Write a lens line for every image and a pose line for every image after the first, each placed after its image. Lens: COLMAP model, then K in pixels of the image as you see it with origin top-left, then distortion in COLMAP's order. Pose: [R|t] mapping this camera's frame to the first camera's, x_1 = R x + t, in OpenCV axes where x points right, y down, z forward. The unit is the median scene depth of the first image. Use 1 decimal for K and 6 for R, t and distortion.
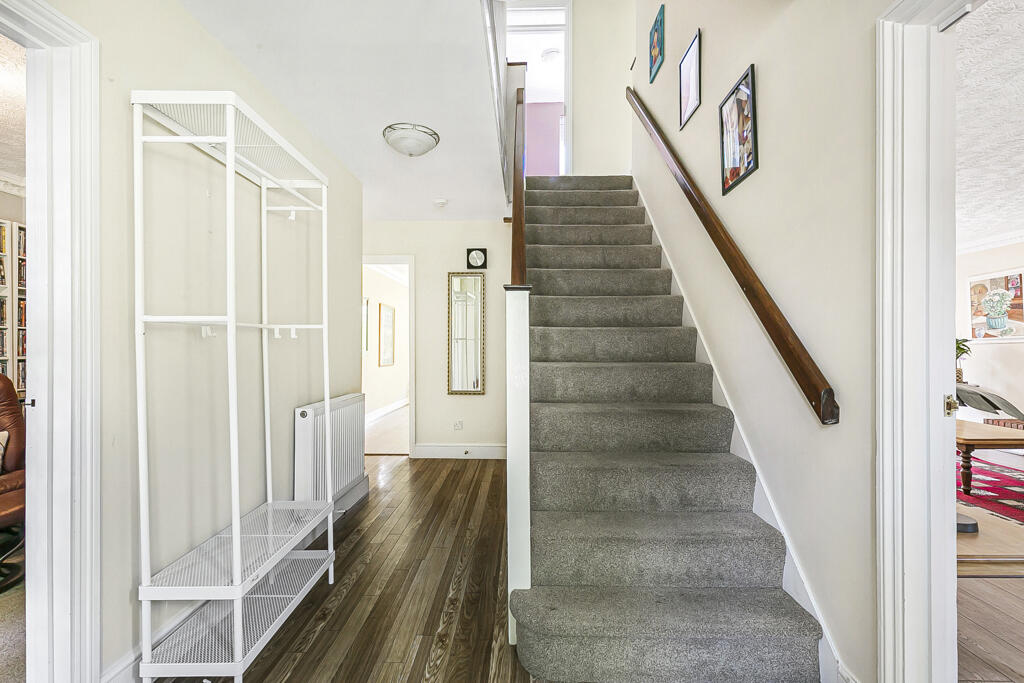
lens RADIAL K [[461.9, 0, 509.6], [0, 461.9, 345.8], [0, 0, 1]] dist [0.006999, -0.001054]
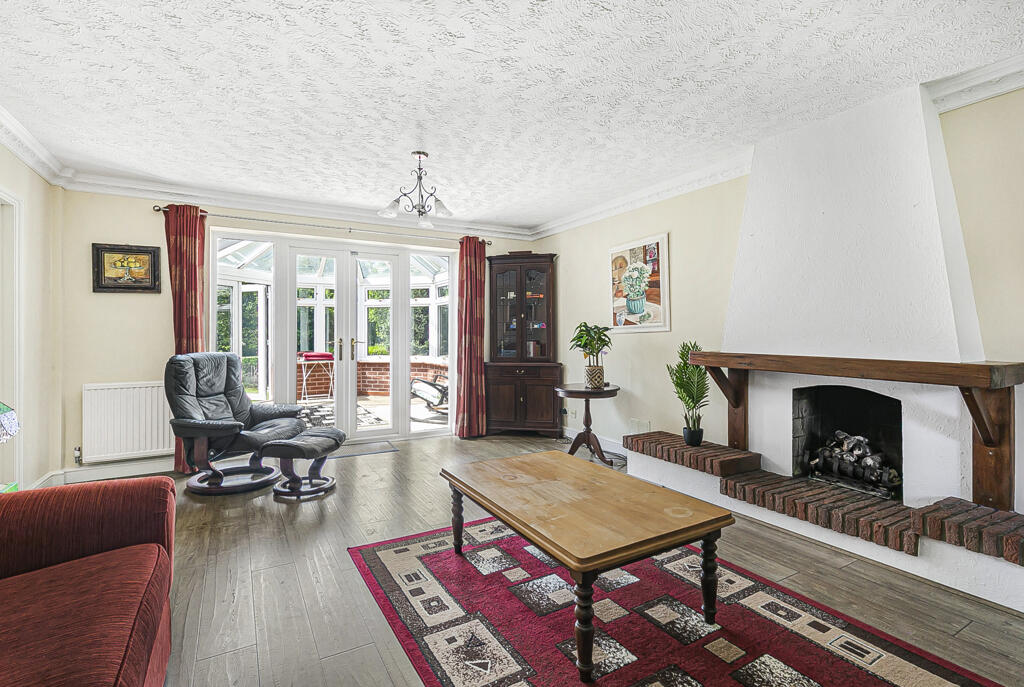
lens RADIAL K [[461.9, 0, 506.6], [0, 461.9, 328.3], [0, 0, 1]] dist [0.006999, -0.001054]
pose [[0.861478, 0.004290, 0.507776, 0.469041], [-0.000236, 0.999968, -0.008047, -0.006361], [-0.507794, 0.006812, 0.861452, 0.443823]]
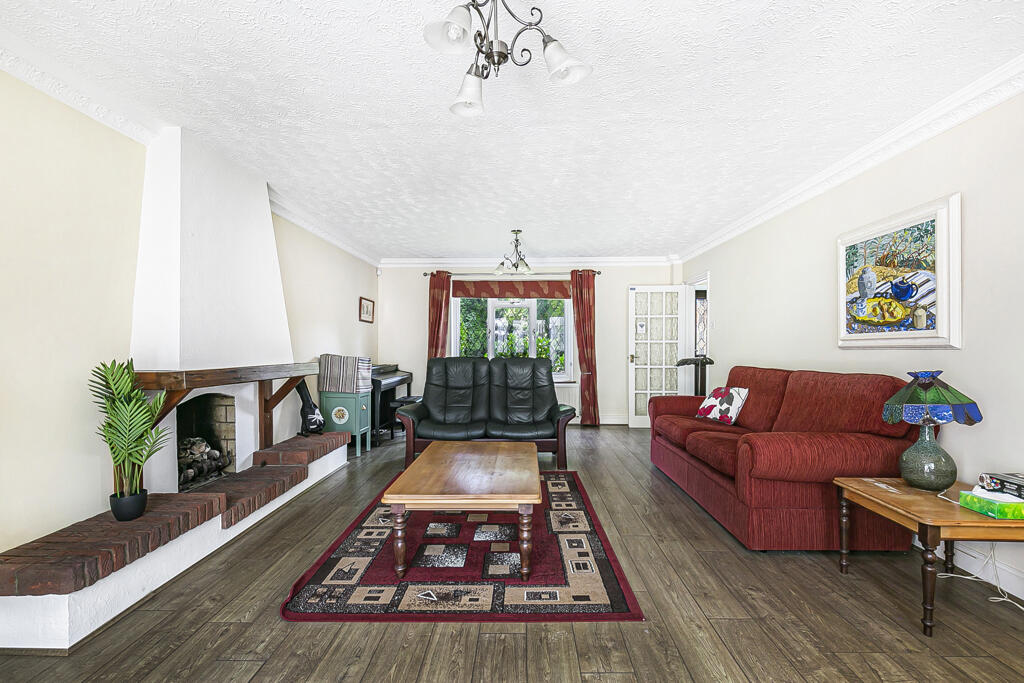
lens RADIAL K [[461.9, 0, 514.3], [0, 461.9, 344.5], [0, 0, 1]] dist [0.006999, -0.001054]
pose [[-0.999882, -0.001053, 0.015335, 0.630791], [-0.001155, 0.999977, -0.006625, -0.003904], [-0.015328, -0.006642, -0.999860, 1.145050]]
